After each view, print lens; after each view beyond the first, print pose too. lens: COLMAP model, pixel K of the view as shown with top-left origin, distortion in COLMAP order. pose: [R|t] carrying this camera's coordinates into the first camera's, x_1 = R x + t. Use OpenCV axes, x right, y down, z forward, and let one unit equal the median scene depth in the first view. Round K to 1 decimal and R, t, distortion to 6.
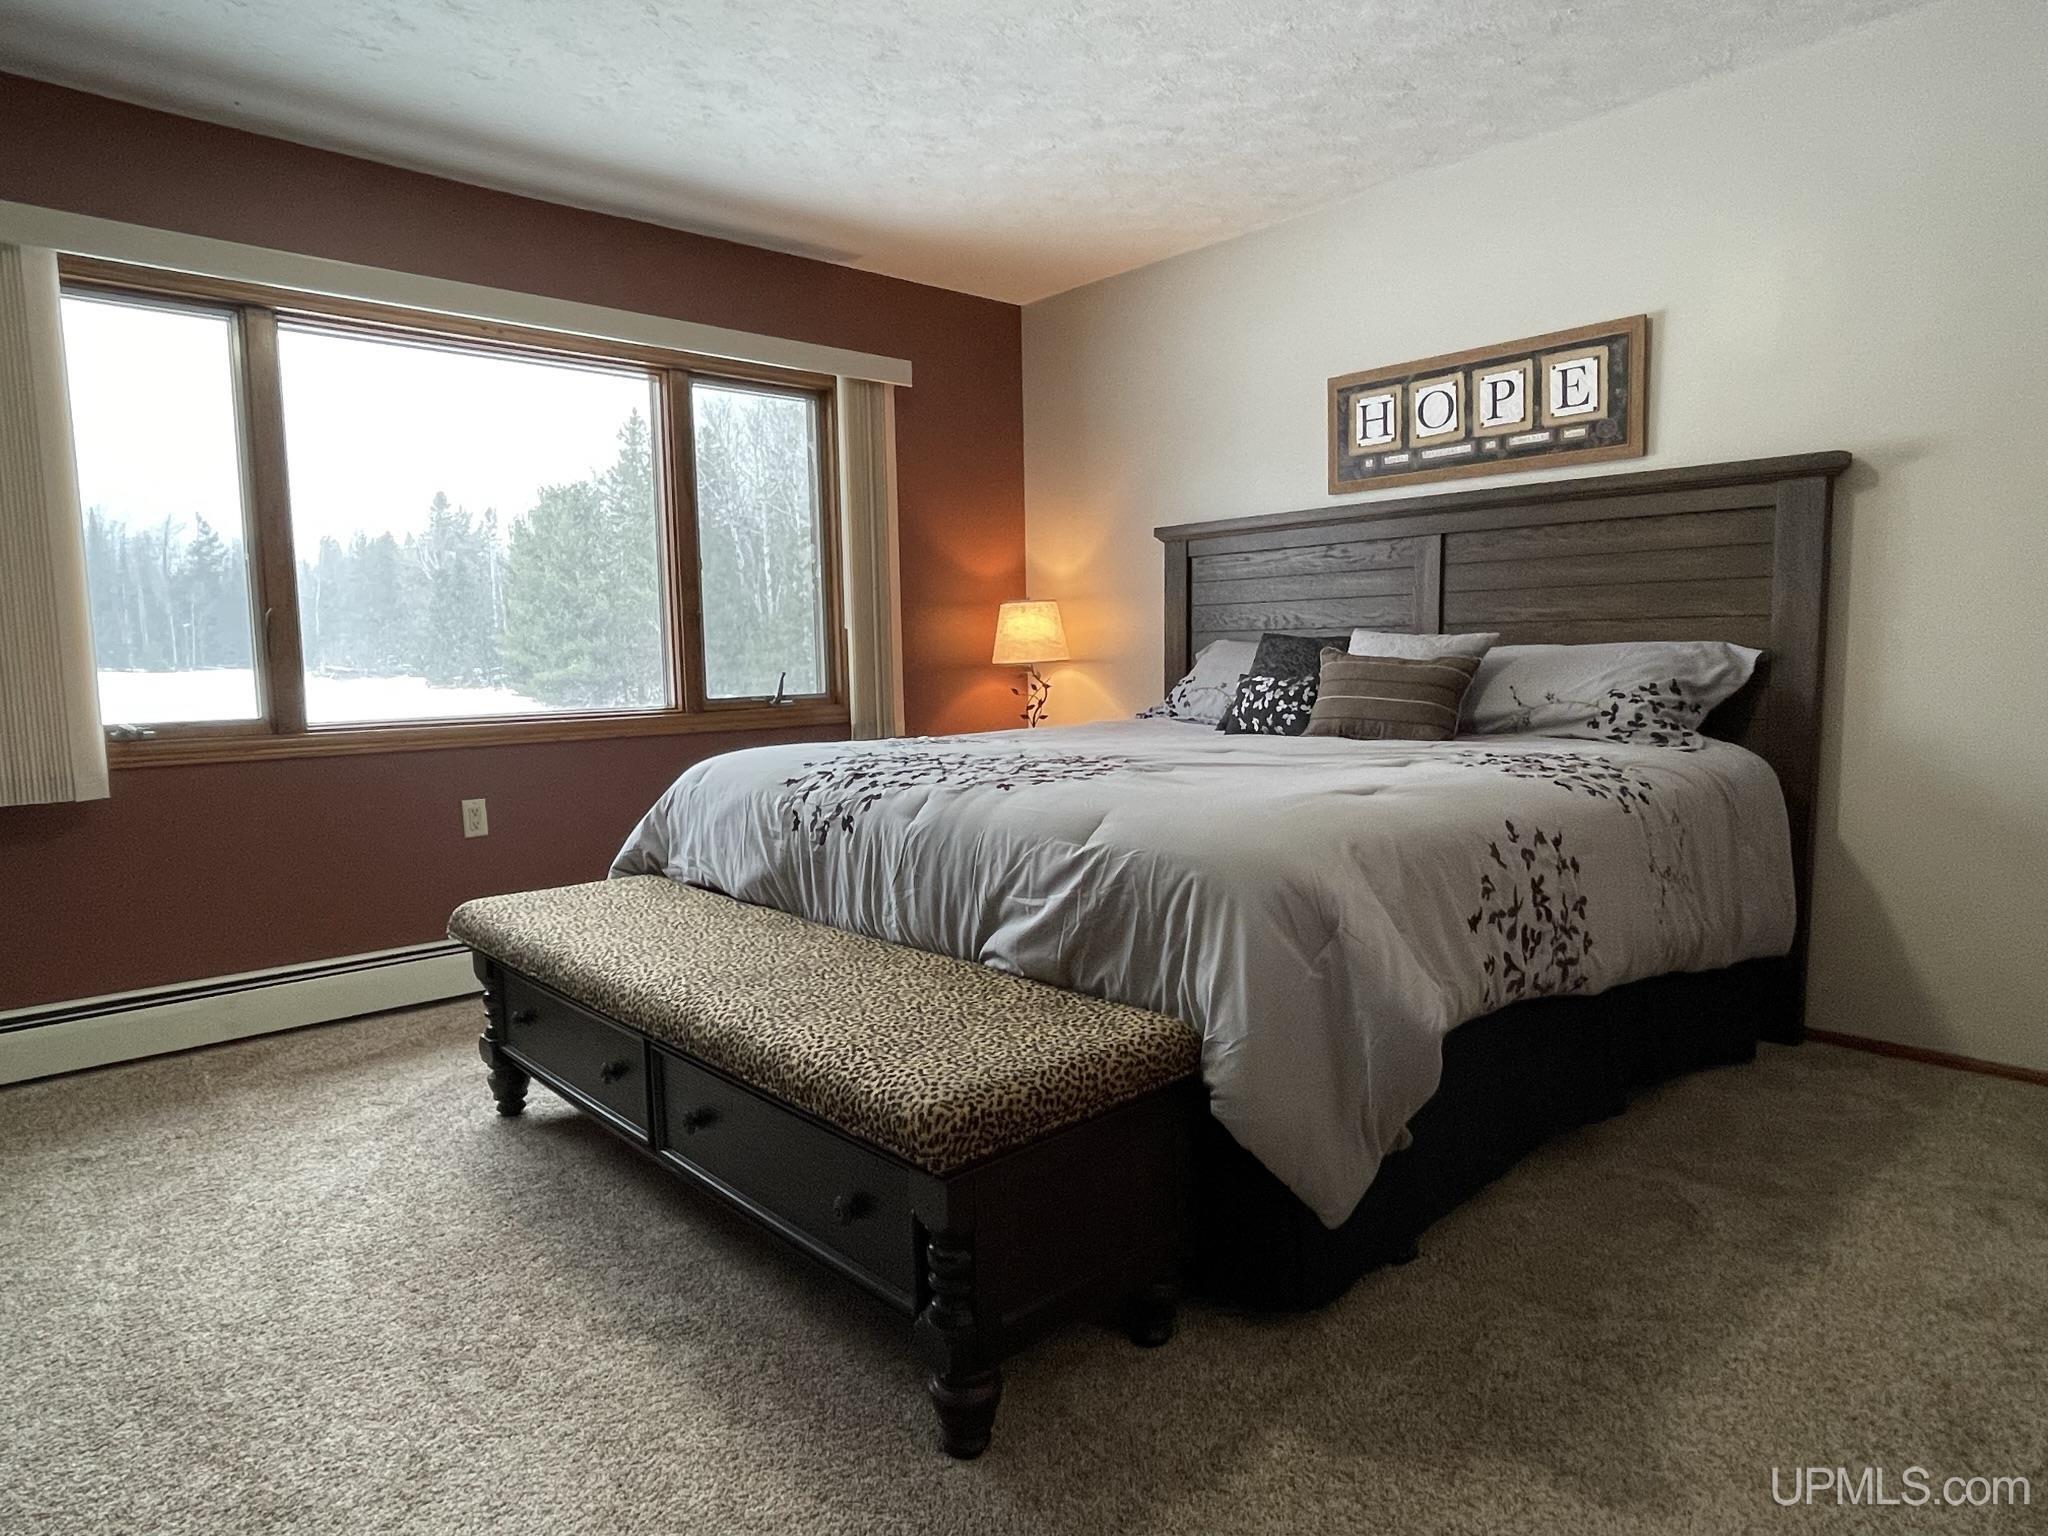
lens RADIAL K [[1211.7, 0, 1012.7], [0, 1211.7, 762.3], [0, 0, 1]] dist [0.002940, 0.000318]
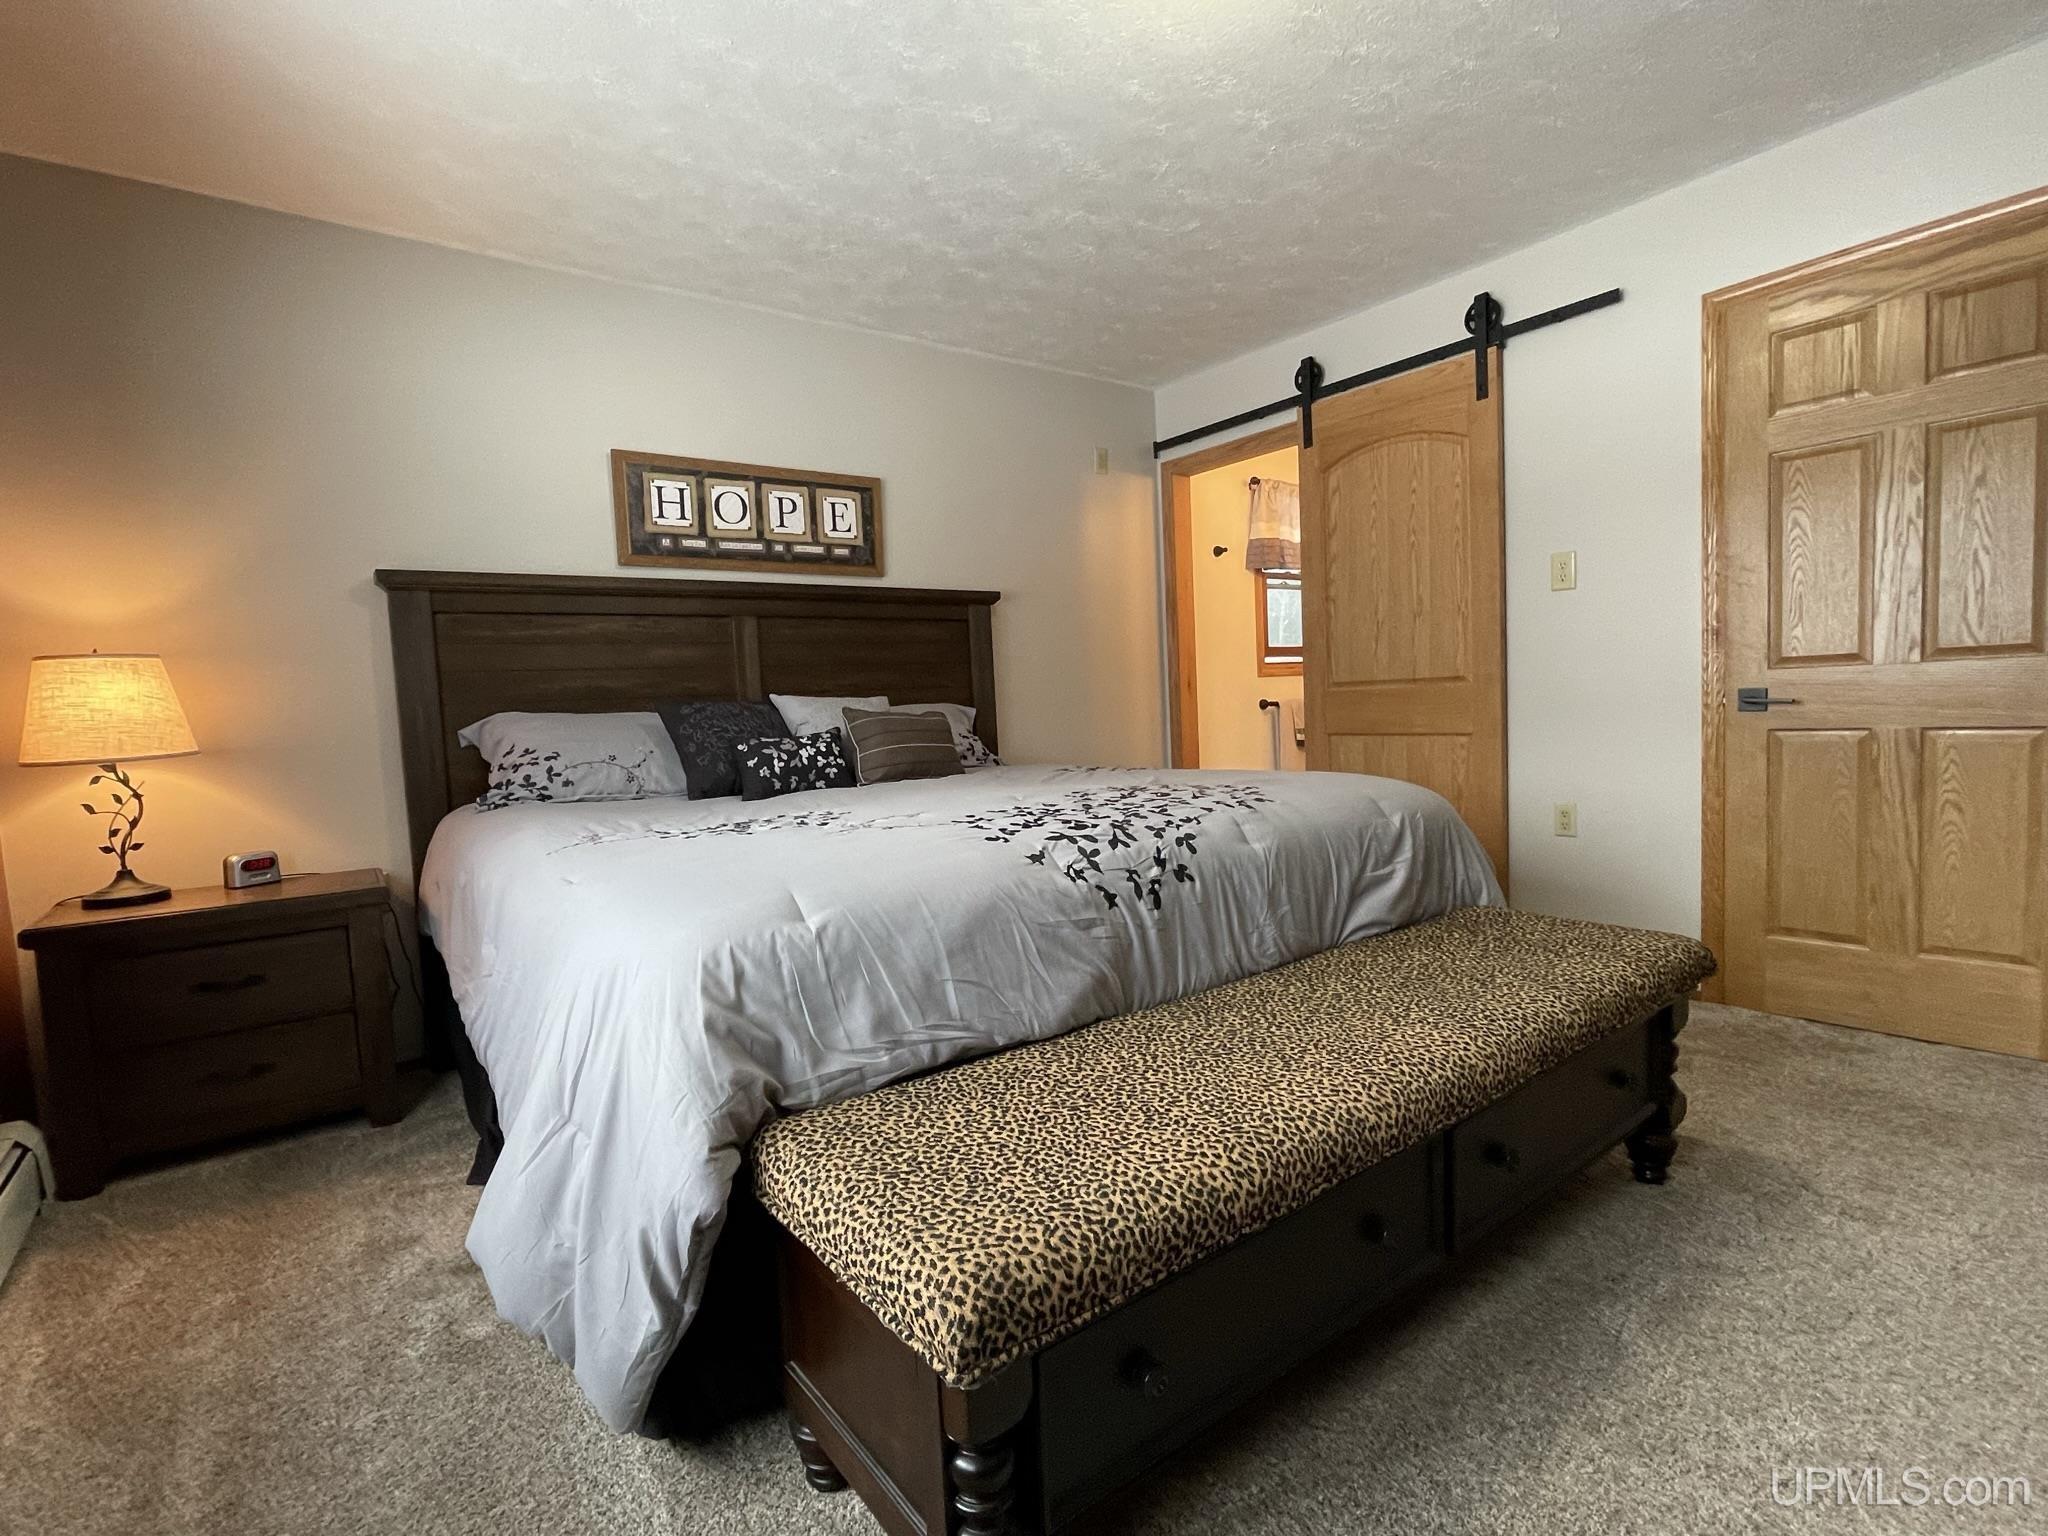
lens RADIAL K [[974.1, 0, 1012.2], [0, 974.1, 768.8], [0, 0, 1]] dist [0.000155, 0.000553]
pose [[0.101123, -0.053090, 0.993456, -0.571117], [0.137850, 0.989691, 0.038857, -0.046980], [-0.985277, 0.133019, 0.107399, 0.693434]]
